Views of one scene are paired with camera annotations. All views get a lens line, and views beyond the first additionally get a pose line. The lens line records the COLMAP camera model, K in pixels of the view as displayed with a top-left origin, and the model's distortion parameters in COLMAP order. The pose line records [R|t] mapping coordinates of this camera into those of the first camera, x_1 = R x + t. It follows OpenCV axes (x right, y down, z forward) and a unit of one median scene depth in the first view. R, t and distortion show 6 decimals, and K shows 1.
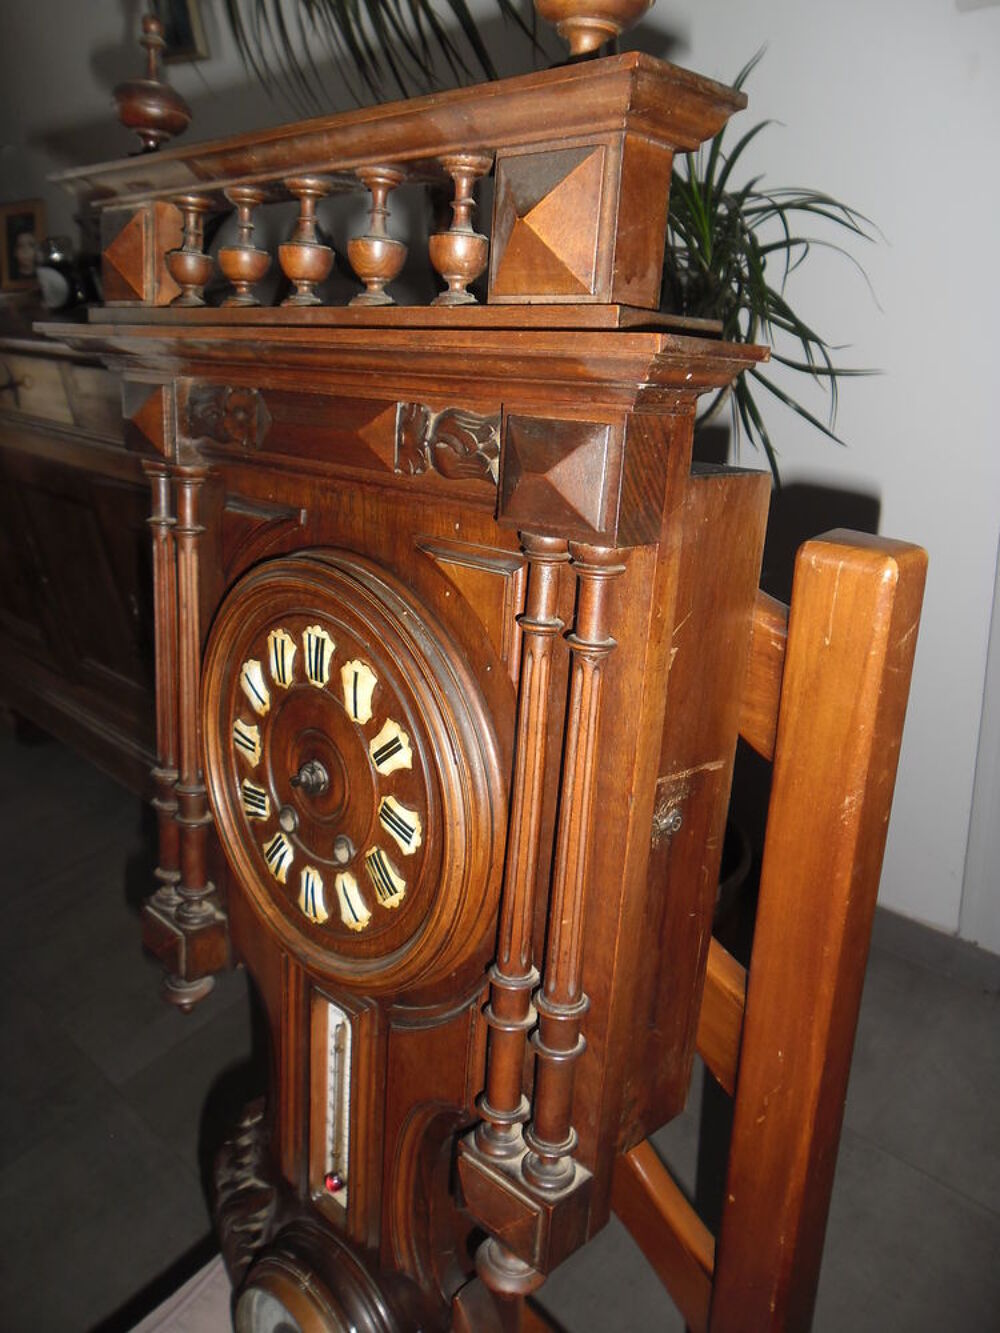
lens RADIAL K [[1029.6, 0, 502.2], [0, 1029.6, 666.6], [0, 0, 1]] dist [-0.015814, 0.006862]
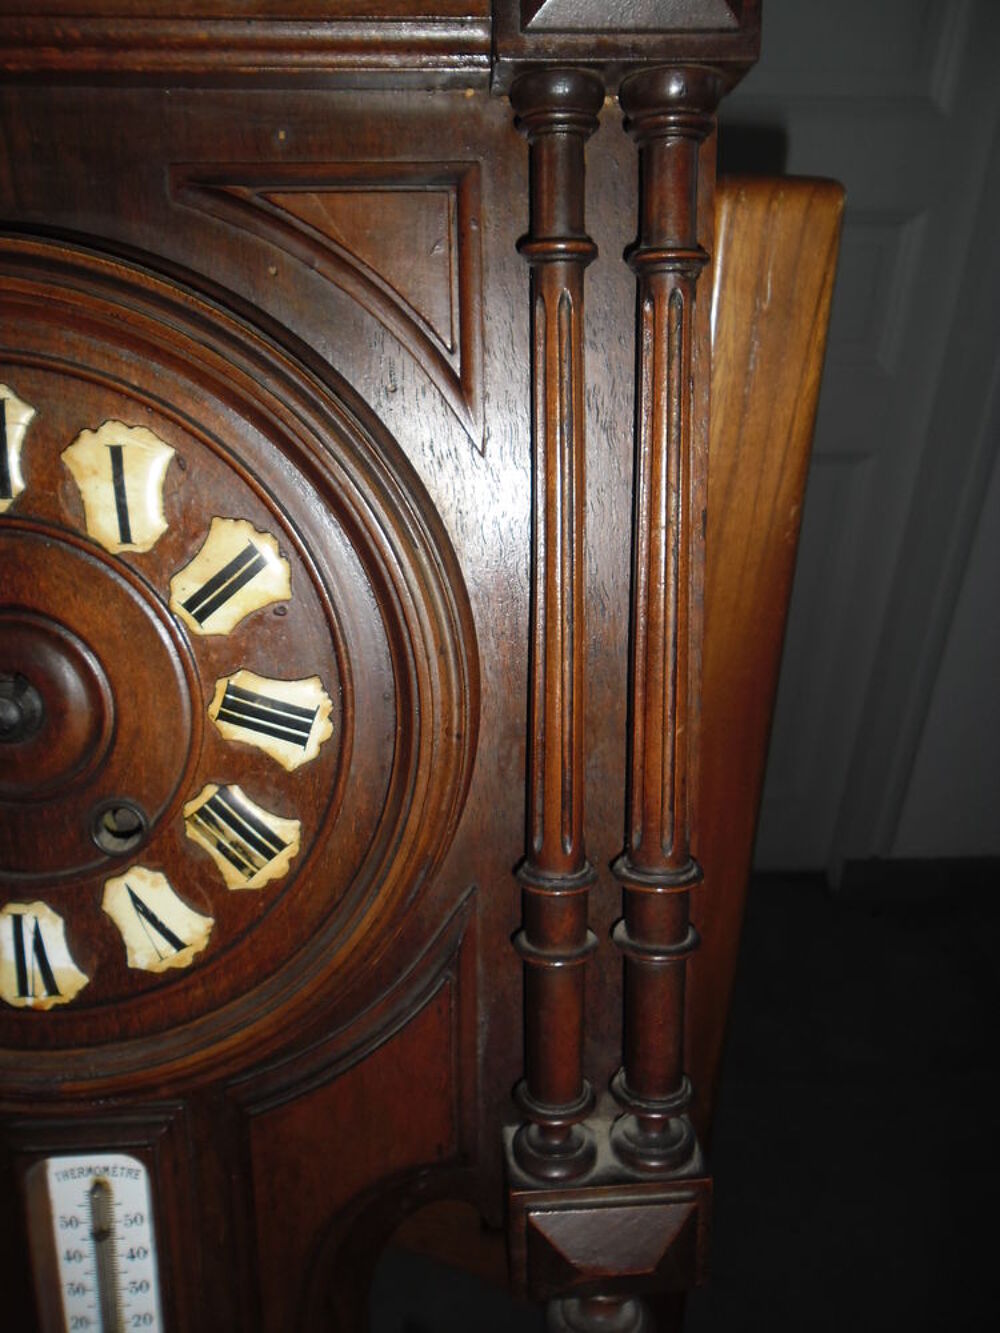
lens RADIAL K [[1029.6, 0, 511.2], [0, 1029.6, 673.9], [0, 0, 1]] dist [-0.015814, 0.006862]
pose [[0.695856, -0.221689, 0.683109, -0.350756], [0.240961, 0.968099, 0.068719, 0.116695], [-0.676551, 0.116784, 0.727076, 0.489392]]
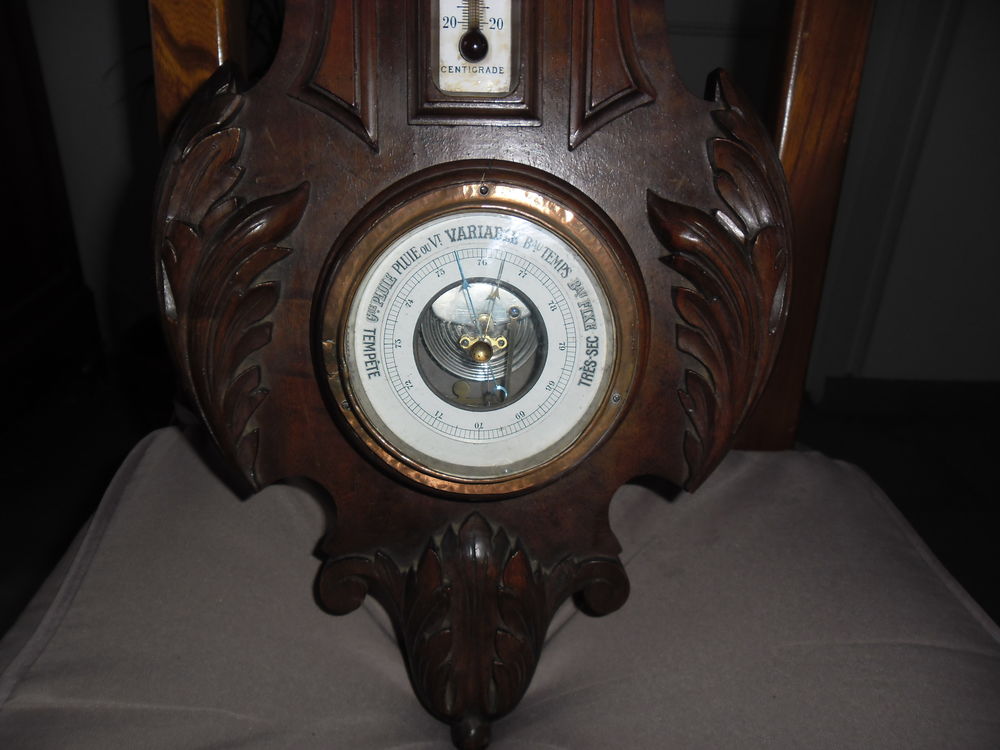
lens RADIAL K [[772.4, 0, 486.5], [0, 772.4, 396.0], [0, 0, 1]] dist [-0.015814, 0.006862]
pose [[0.725732, -0.183706, 0.662998, -0.632140], [0.223348, 0.974405, 0.025510, 0.843472], [-0.650714, 0.129566, 0.748187, 0.760224]]
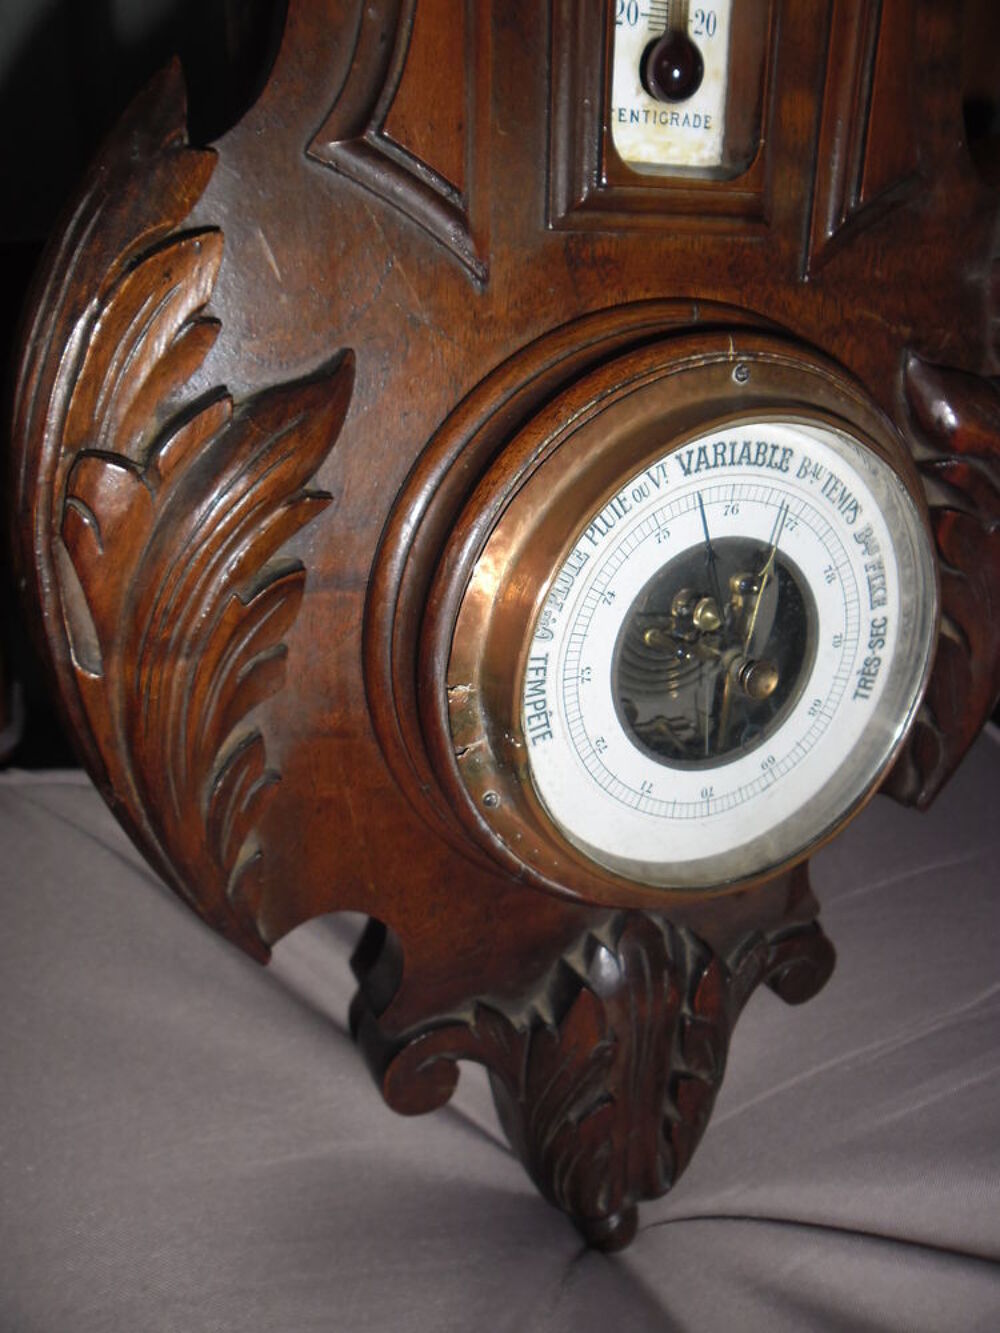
lens RADIAL K [[1029.6, 0, 500.7], [0, 1029.6, 674.3], [0, 0, 1]] dist [-0.015814, 0.006862]
pose [[0.427446, -0.362169, 0.828326, -0.638233], [0.275946, 0.924790, 0.261948, 0.685972], [-0.860897, 0.116605, 0.495237, 1.067811]]
